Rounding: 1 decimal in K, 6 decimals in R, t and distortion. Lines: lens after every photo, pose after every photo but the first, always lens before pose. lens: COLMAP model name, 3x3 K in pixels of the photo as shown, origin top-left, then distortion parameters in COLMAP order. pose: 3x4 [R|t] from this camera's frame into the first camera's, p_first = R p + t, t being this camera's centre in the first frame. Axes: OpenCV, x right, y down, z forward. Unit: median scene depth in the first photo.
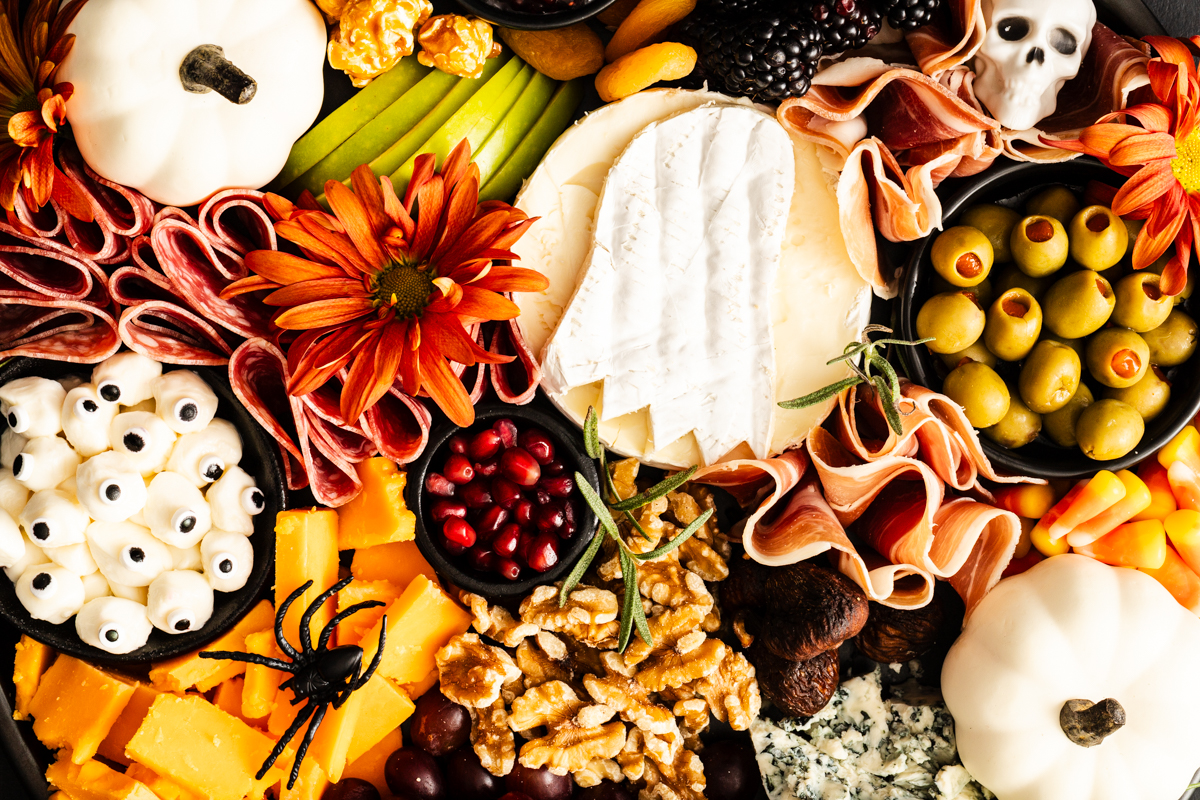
lens RADIAL K [[3684.9, 0, 555.2], [0, 3684.9, 396.6], [0, 0, 1]] dist [-0.023151, 0.000000]
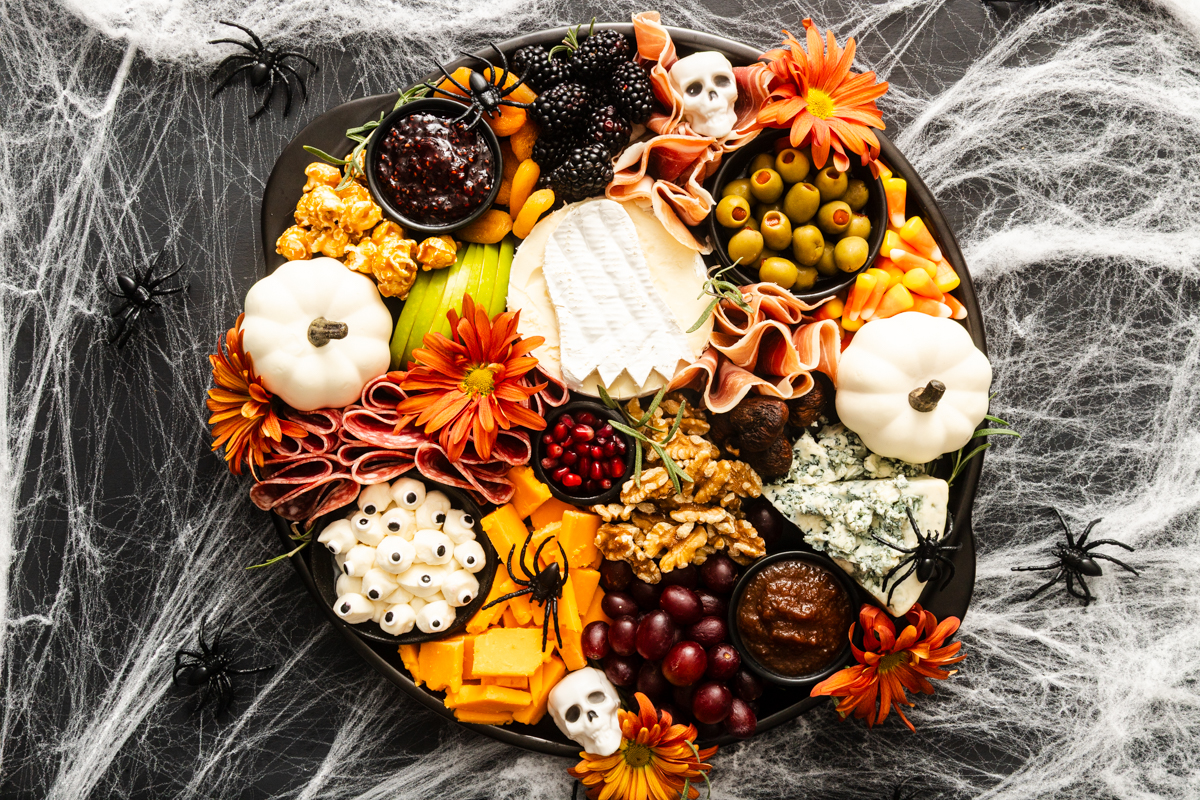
lens RADIAL K [[1310.1, 0, 600.2], [0, 1310.1, 402.5], [0, 0, 1]] dist [0.050363, 0.000000]
pose [[0.863733, -0.502707, -0.035362, 0.029052], [0.502555, 0.864437, -0.013704, 0.019530], [0.037457, -0.005935, 0.999281, 0.346587]]
